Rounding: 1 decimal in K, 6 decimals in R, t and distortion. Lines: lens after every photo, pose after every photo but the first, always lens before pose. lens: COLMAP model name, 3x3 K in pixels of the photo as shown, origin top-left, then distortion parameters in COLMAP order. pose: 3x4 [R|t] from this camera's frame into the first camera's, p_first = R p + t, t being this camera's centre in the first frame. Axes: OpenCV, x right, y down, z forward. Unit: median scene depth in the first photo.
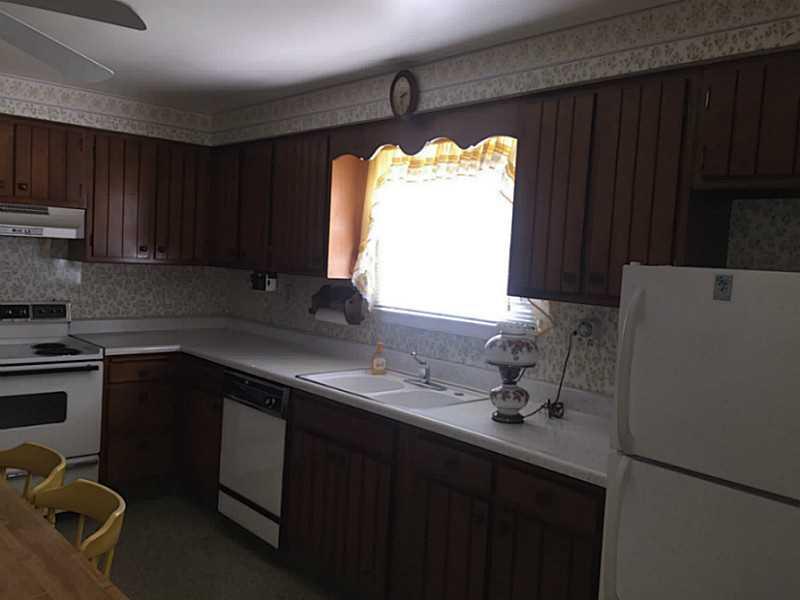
lens RADIAL K [[685.9, 0, 398.3], [0, 685.9, 295.0], [0, 0, 1]] dist [0.067049, -0.057928]
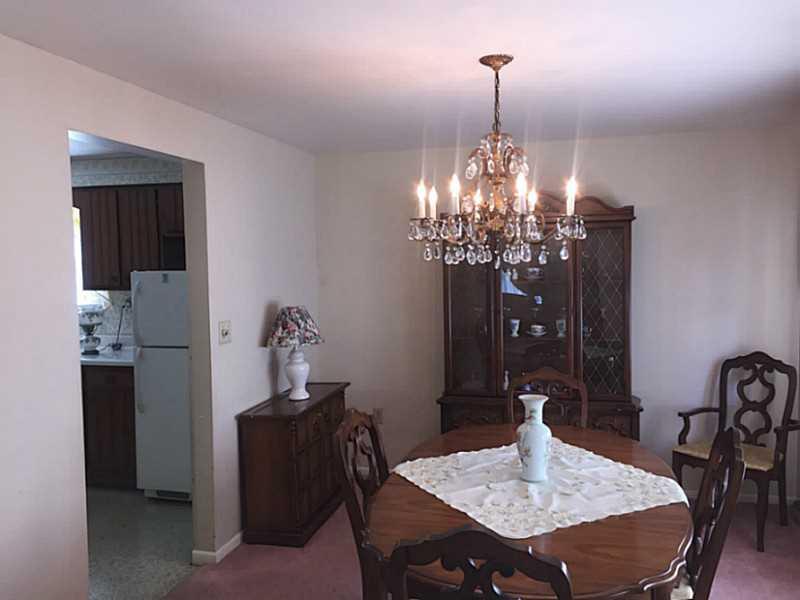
lens RADIAL K [[685.9, 0, 395.0], [0, 685.9, 301.8], [0, 0, 1]] dist [0.067049, -0.057928]
pose [[0.835607, -0.098610, 0.540404, -0.166576], [0.091625, 0.994994, 0.039885, 0.036654], [-0.541632, 0.016187, 0.840460, -1.122551]]
